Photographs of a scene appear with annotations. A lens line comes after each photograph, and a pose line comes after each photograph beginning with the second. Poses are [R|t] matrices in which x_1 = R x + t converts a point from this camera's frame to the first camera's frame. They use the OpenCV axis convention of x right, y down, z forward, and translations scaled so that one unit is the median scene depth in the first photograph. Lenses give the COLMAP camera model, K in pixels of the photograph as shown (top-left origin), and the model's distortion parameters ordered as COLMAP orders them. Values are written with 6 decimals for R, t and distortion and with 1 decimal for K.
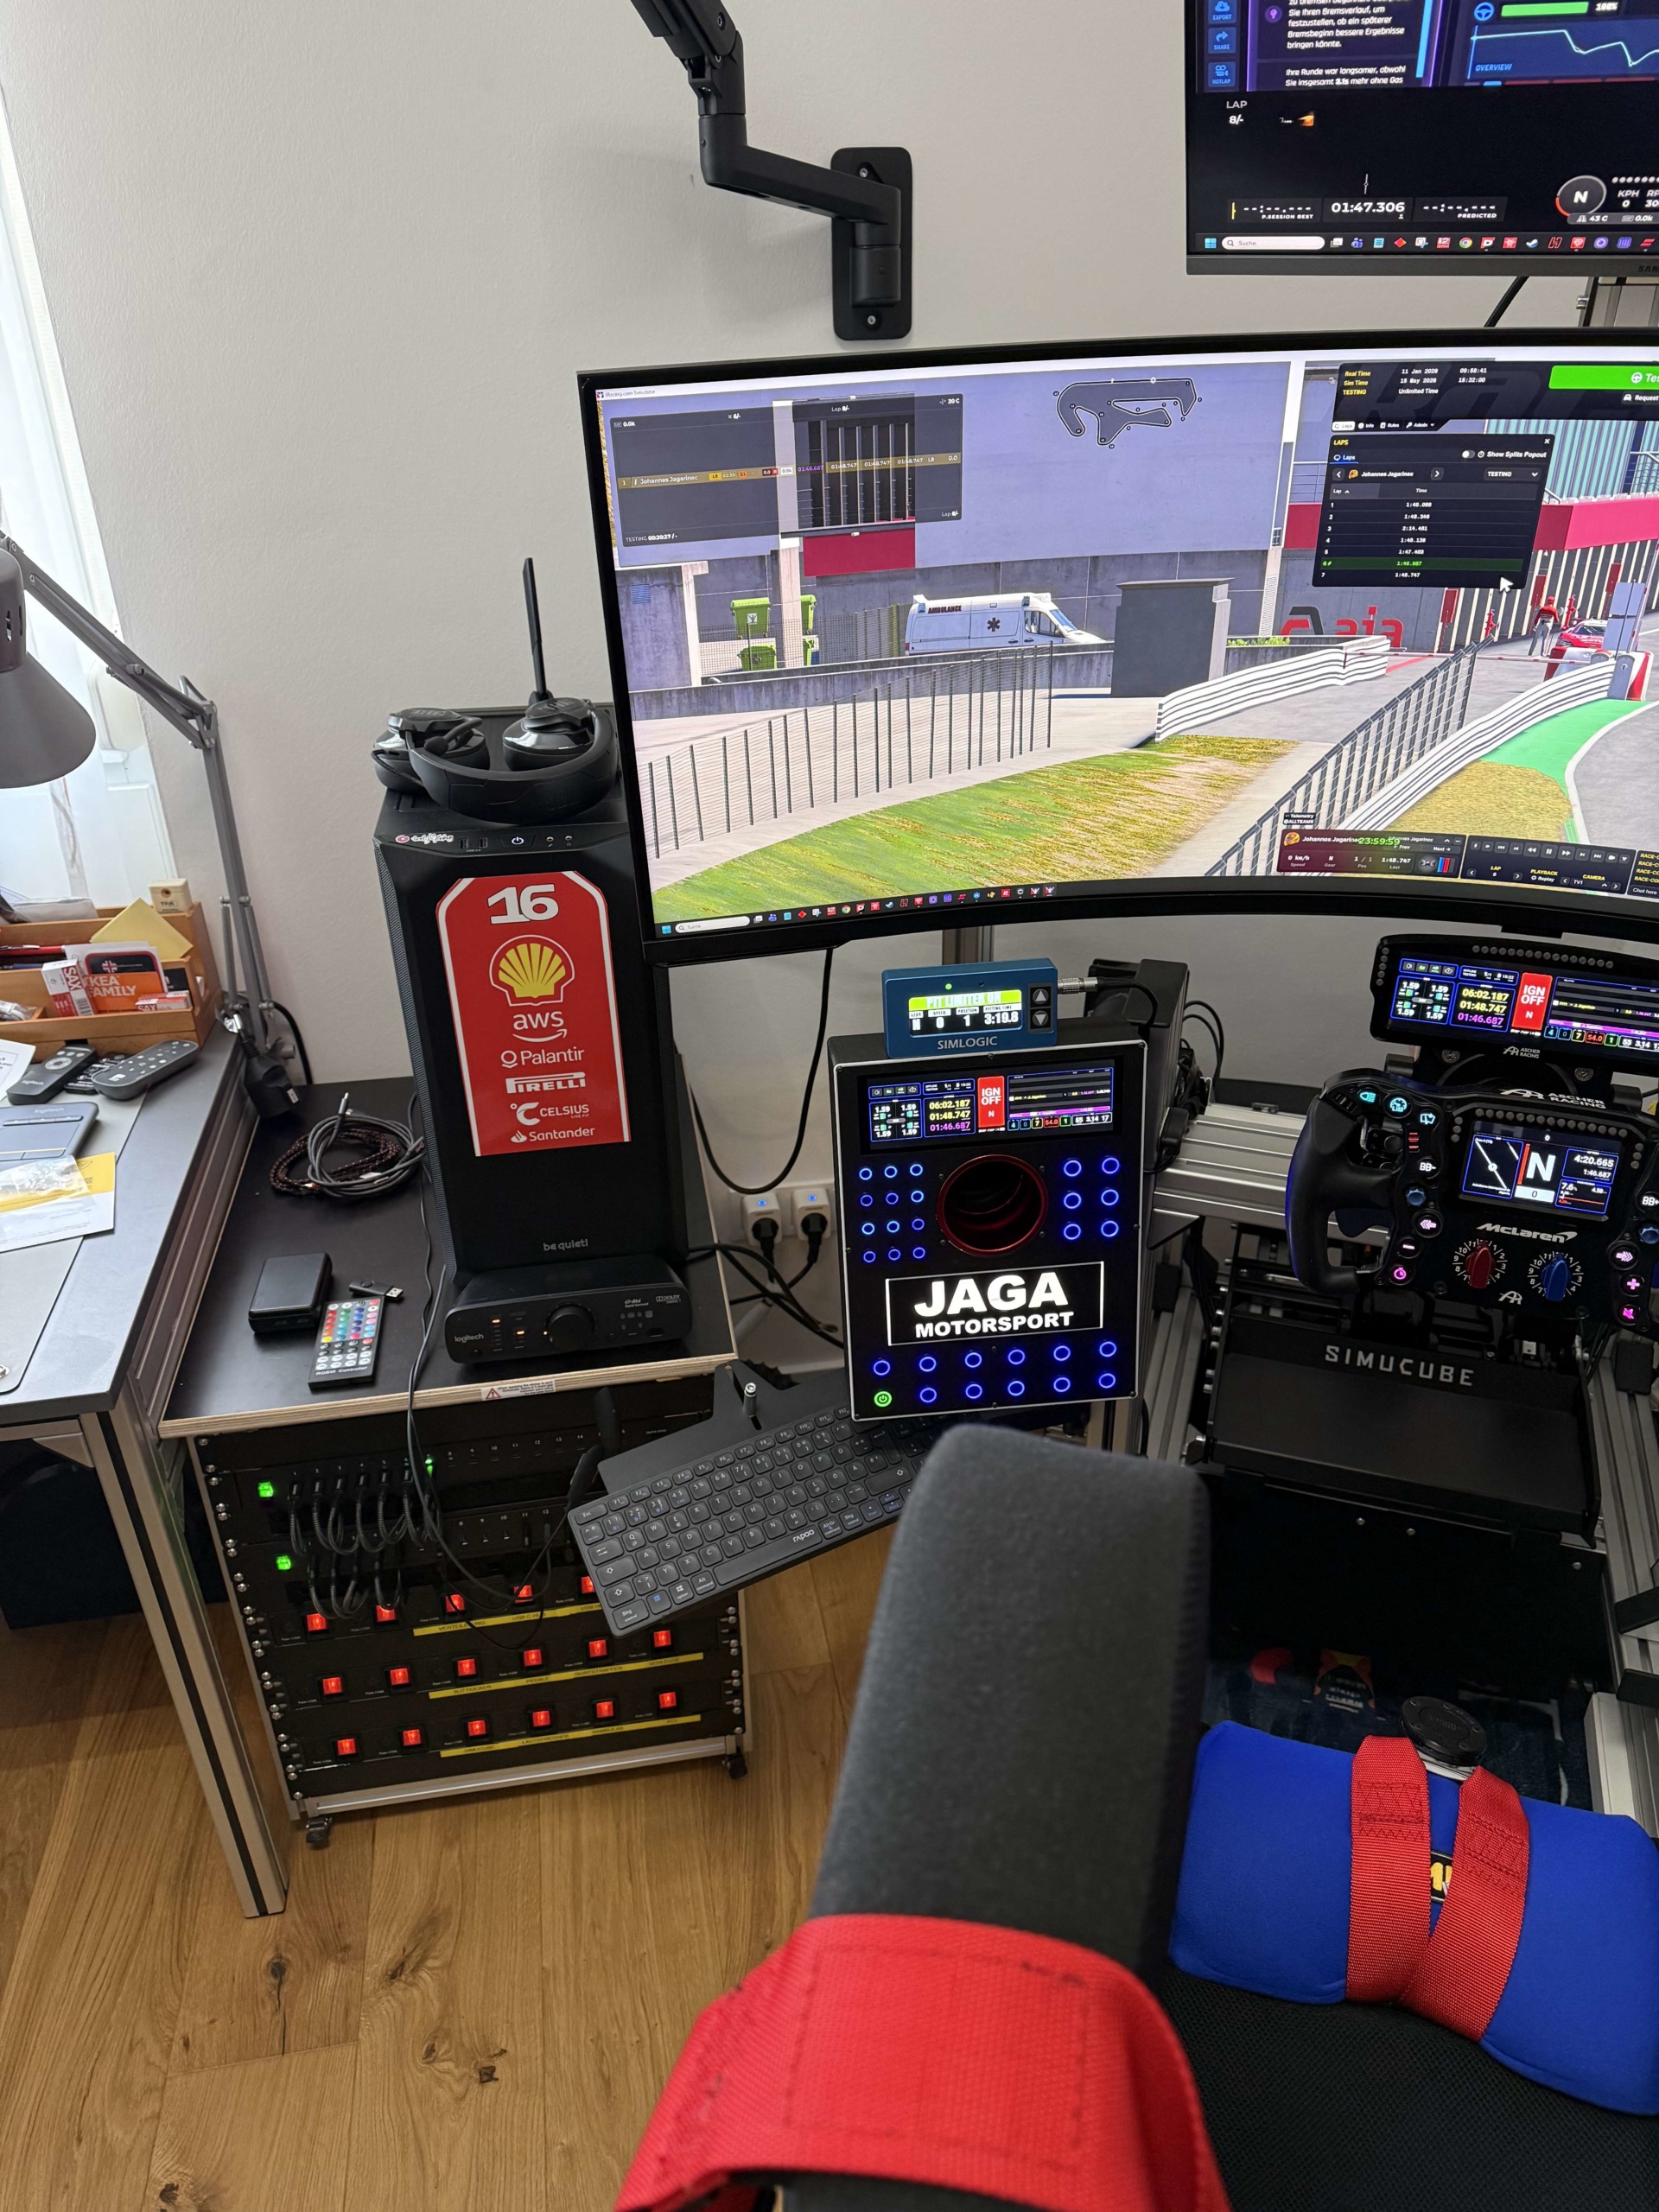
lens RADIAL K [[1558.5, 0, 832.7], [0, 1558.5, 1114.4], [0, 0, 1]] dist [0.157766, -0.300761]
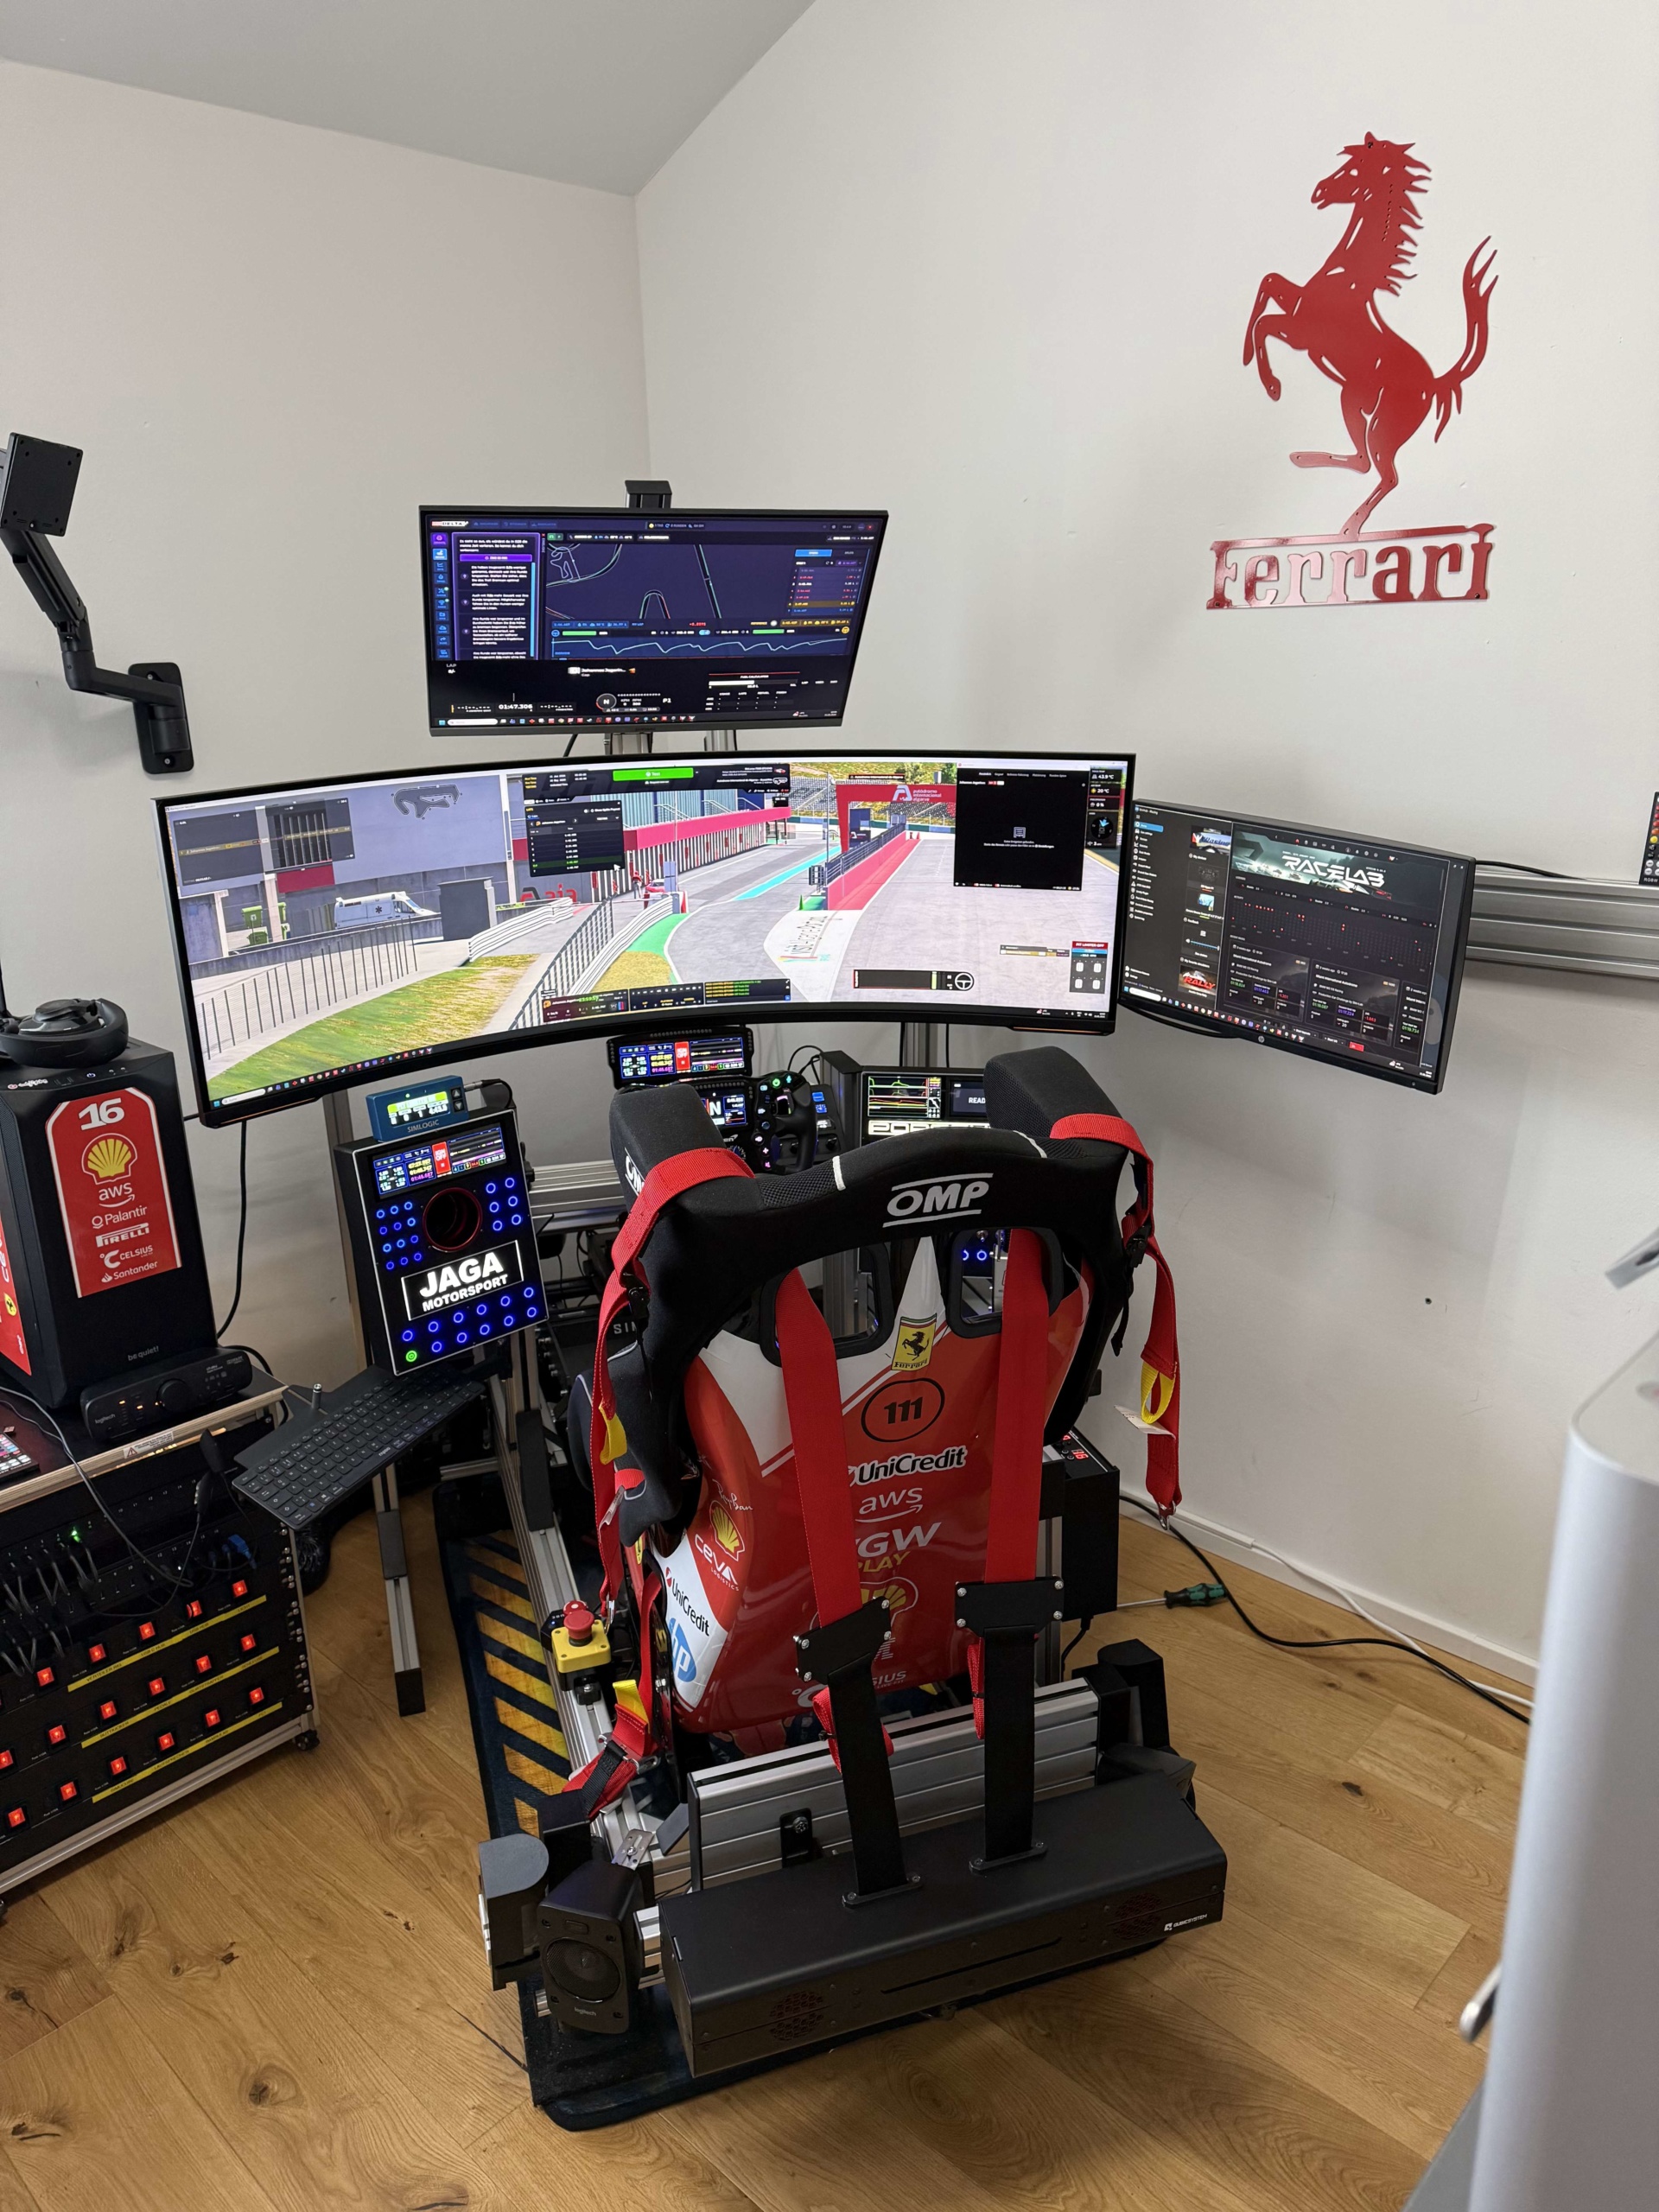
lens RADIAL K [[1558.5, 0, 832.7], [0, 1558.5, 1114.4], [0, 0, 1]] dist [0.157766, -0.300761]
pose [[0.804455, -0.177253, 0.566952, -0.548593], [0.300913, 0.944518, -0.131673, 0.316013], [-0.512156, 0.276528, 0.813159, -0.705367]]
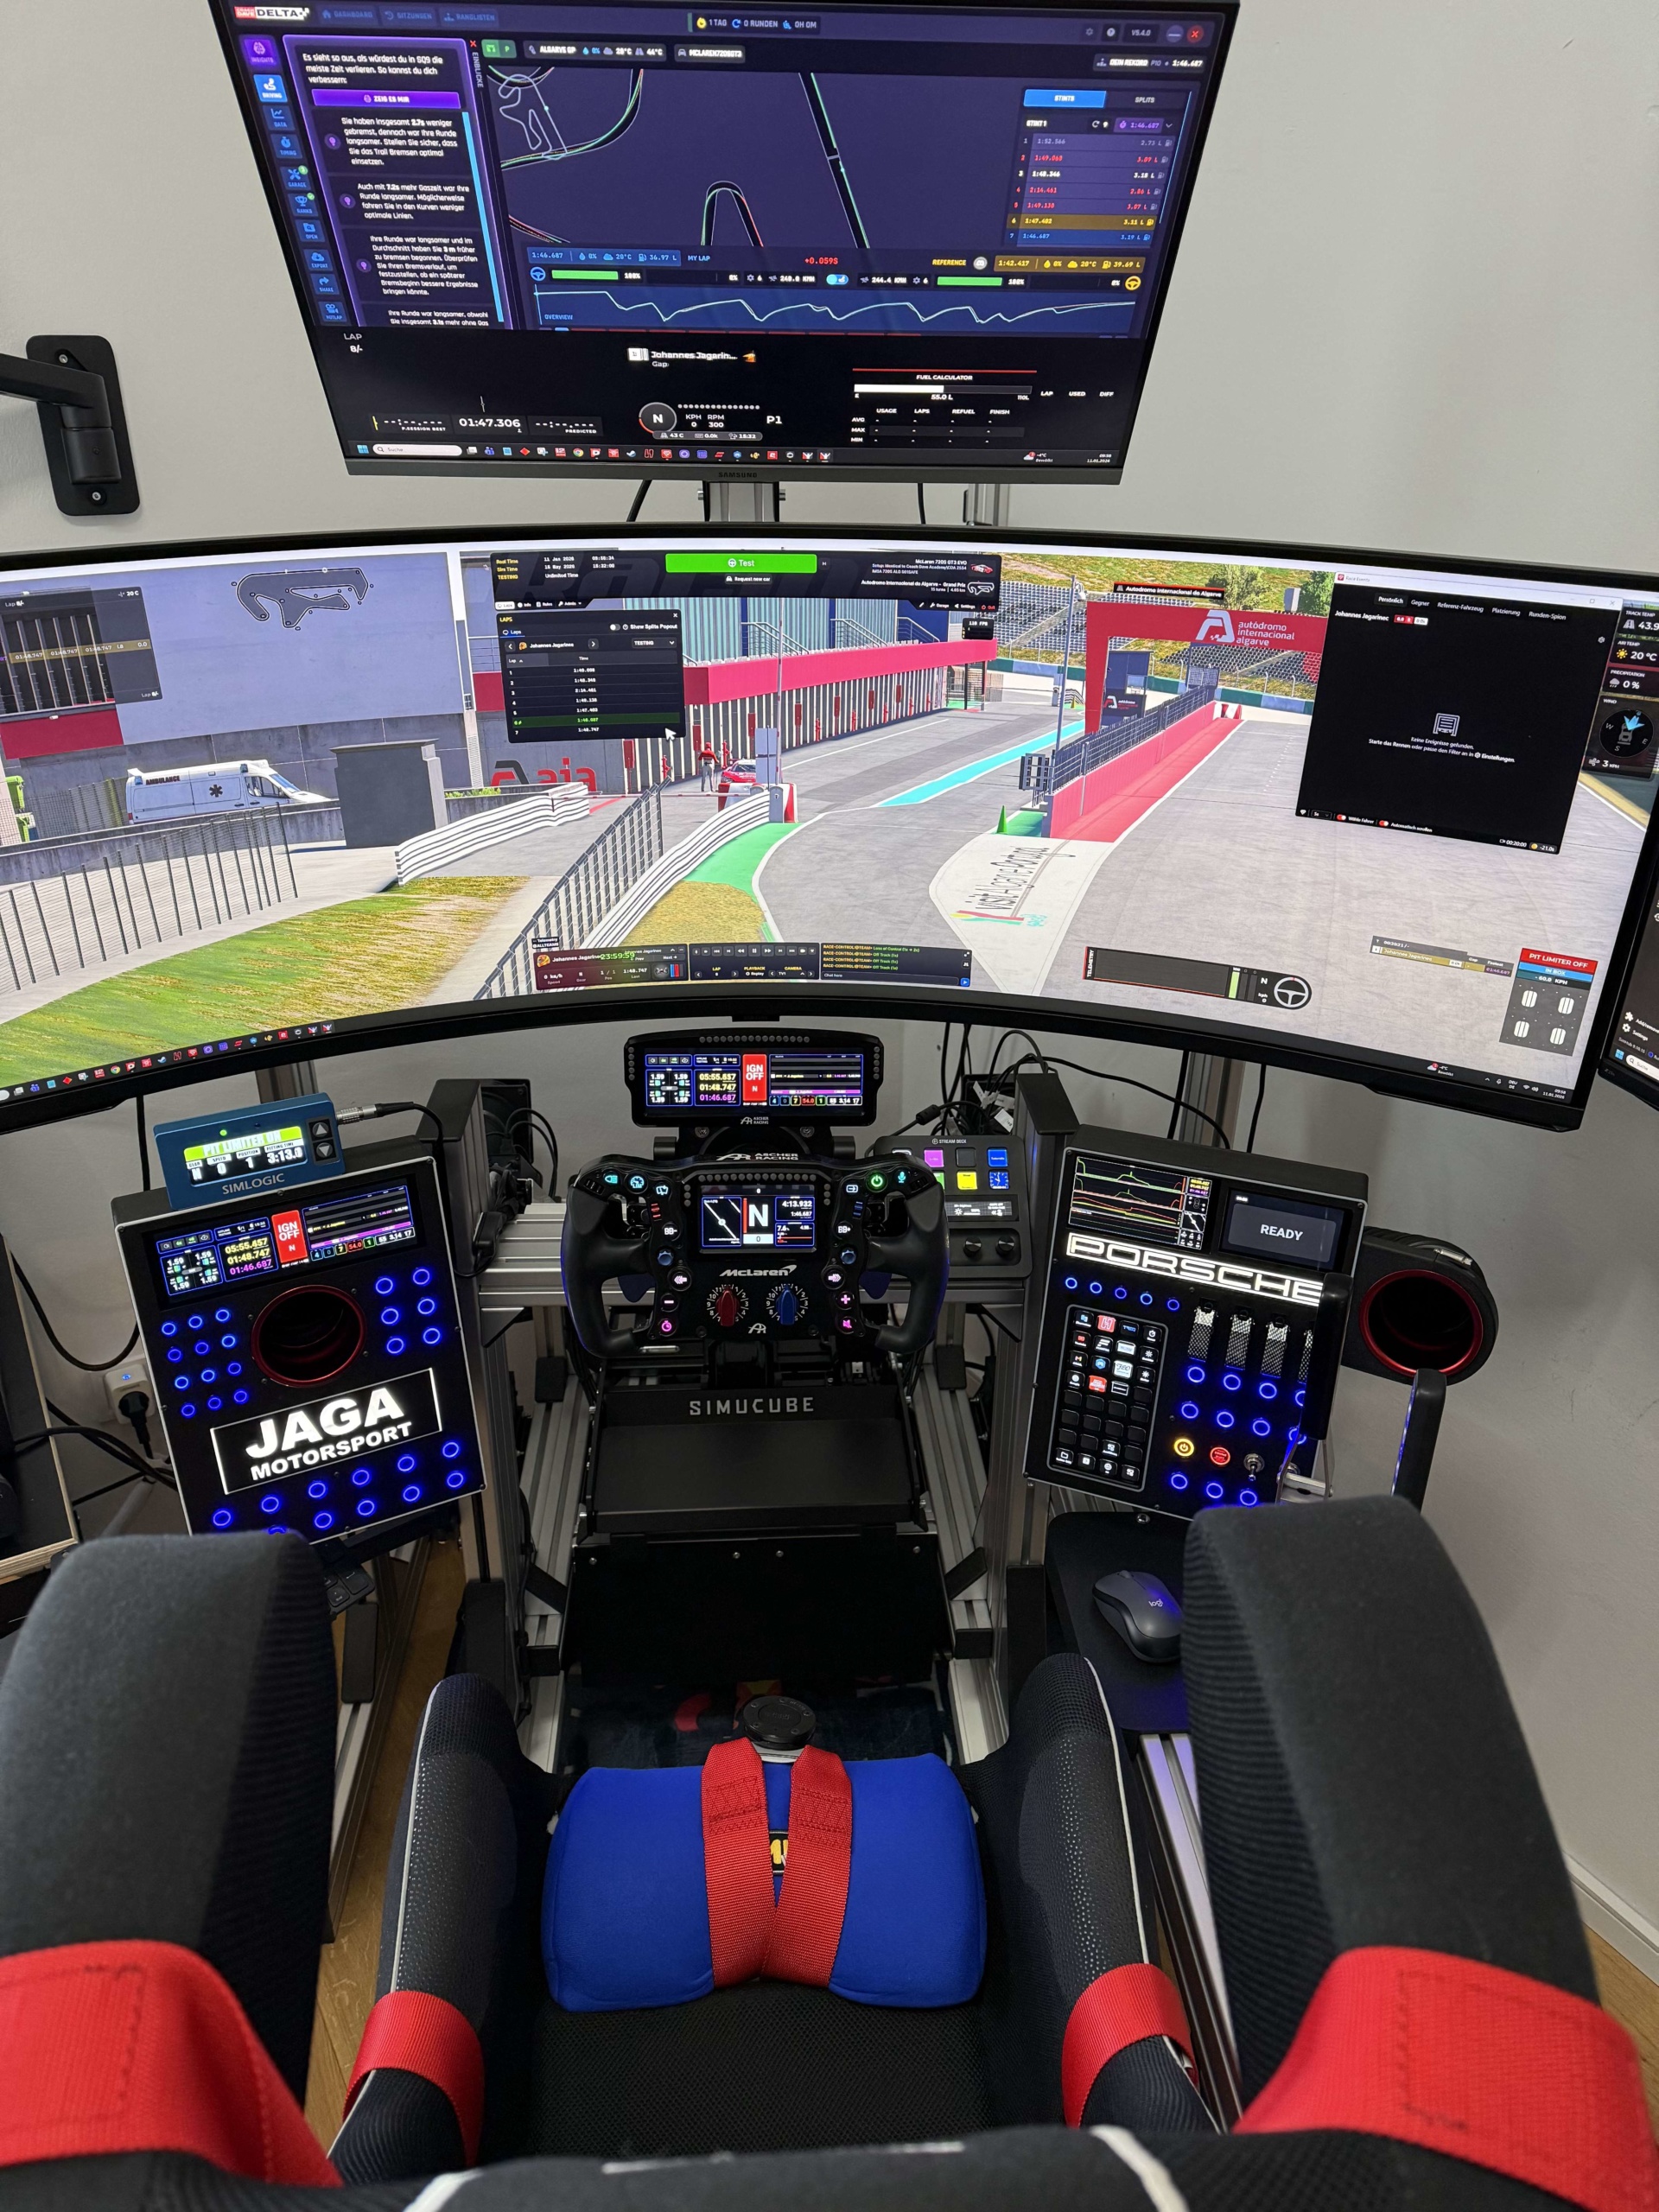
lens RADIAL K [[1558.5, 0, 832.7], [0, 1558.5, 1114.4], [0, 0, 1]] dist [0.157766, -0.300761]
pose [[0.933142, -0.138013, 0.331962, 0.100172], [0.159840, 0.986363, -0.039227, 0.010707], [-0.322021, 0.089665, 0.942477, -0.110346]]
